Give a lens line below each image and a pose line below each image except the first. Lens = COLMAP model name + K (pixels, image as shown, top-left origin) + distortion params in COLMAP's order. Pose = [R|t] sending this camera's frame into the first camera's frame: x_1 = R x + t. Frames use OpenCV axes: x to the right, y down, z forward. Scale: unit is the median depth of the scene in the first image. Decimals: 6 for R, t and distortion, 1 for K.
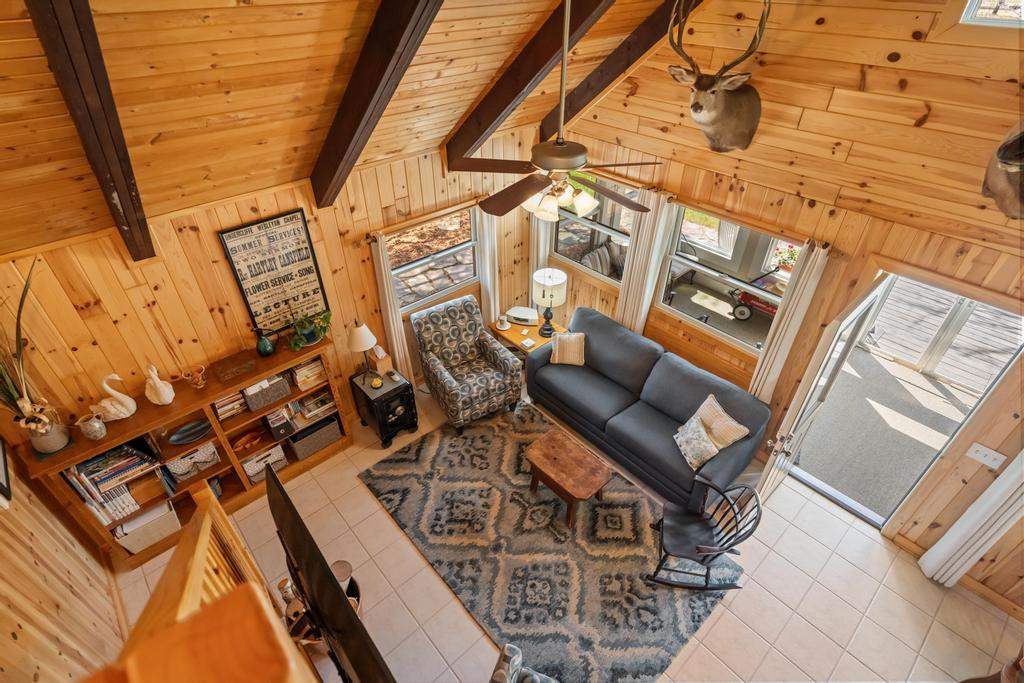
lens RADIAL K [[507.2, 0, 509.5], [0, 507.2, 341.9], [0, 0, 1]] dist [-0.004927, 0.000585]
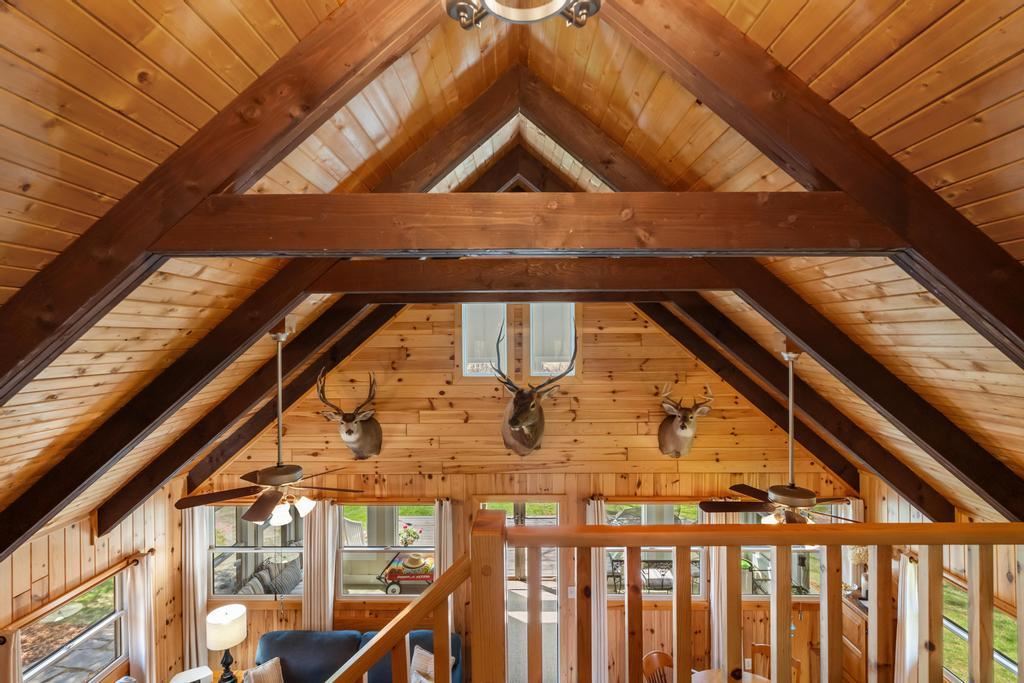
lens RADIAL K [[482.6, 0, 511.5], [0, 482.6, 340.3], [0, 0, 1]] dist [-0.001665, -0.000580]
pose [[0.676809, -0.006638, 0.736129, -0.325950], [0.450996, 0.794073, -0.407493, 0.113323], [-0.581835, 0.607786, 0.540429, -0.209653]]
